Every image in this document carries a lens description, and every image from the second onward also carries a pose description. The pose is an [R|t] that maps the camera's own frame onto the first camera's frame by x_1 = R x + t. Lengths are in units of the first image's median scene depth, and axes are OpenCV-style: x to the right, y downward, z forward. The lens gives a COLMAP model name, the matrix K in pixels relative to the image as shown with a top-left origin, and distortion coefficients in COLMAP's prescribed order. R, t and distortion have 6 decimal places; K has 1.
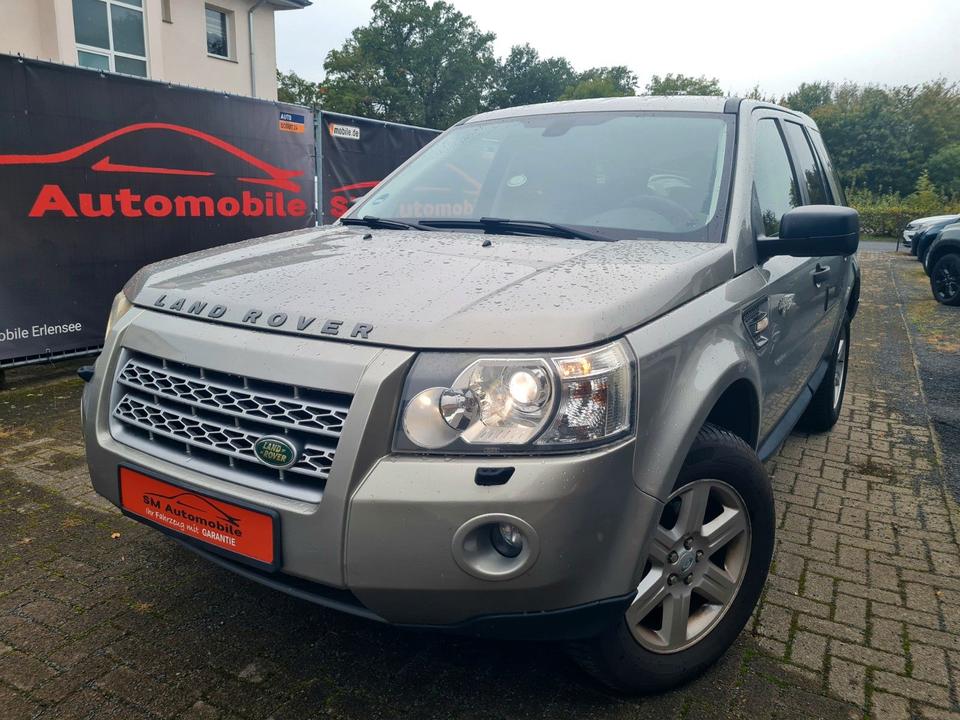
lens RADIAL K [[715.3, 0, 483.9], [0, 715.3, 354.5], [0, 0, 1]] dist [0.062608, -0.052600]
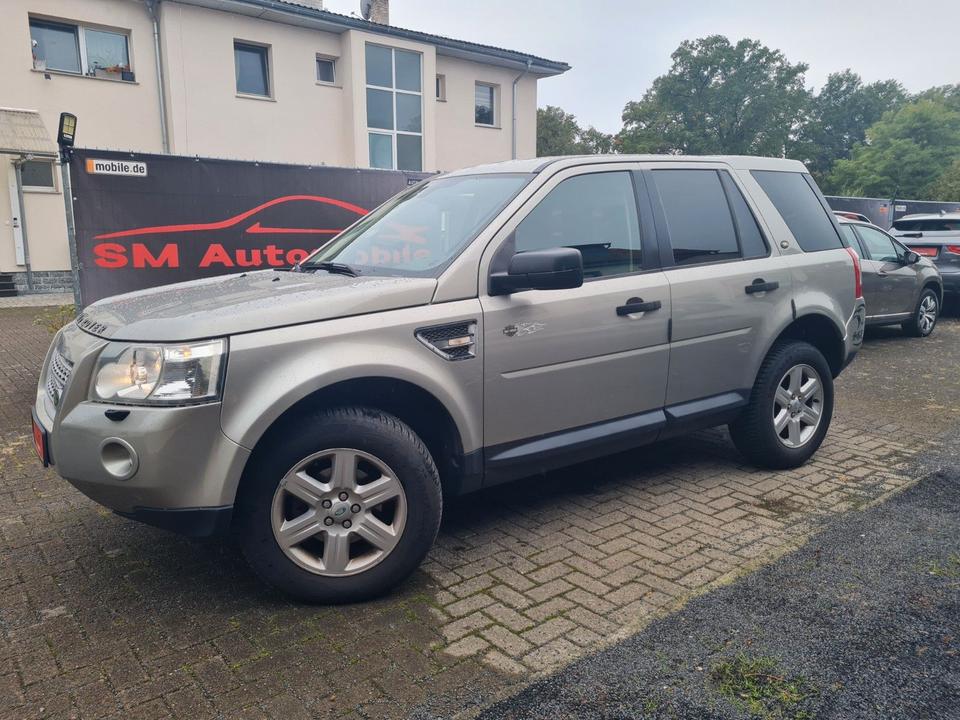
lens RADIAL K [[715.3, 0, 484.6], [0, 715.3, 356.4], [0, 0, 1]] dist [0.062608, -0.052600]
pose [[0.918035, 0.034160, -0.395025, 0.657494], [-0.057028, 0.997299, -0.046289, 0.028244], [0.392377, 0.065022, 0.917503, -0.097885]]
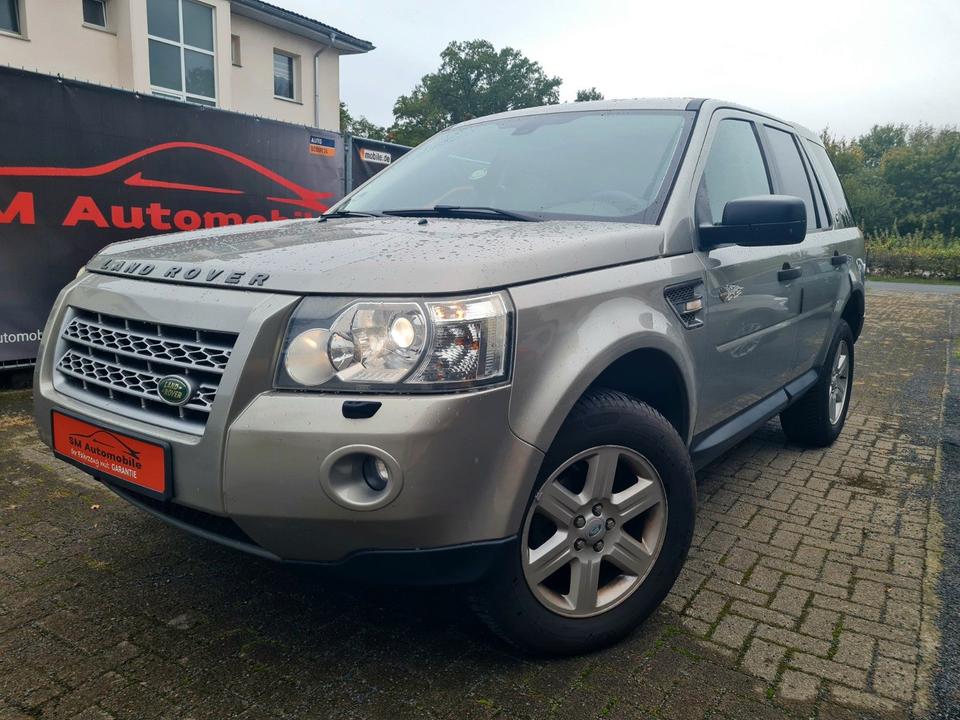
lens RADIAL K [[715.3, 0, 492.2], [0, 715.3, 370.9], [0, 0, 1]] dist [0.062608, -0.052600]
pose [[0.997007, 0.022951, -0.073828, 0.128142], [-0.025517, 0.999096, -0.034015, 0.065124], [0.072981, 0.035797, 0.996691, -0.017192]]
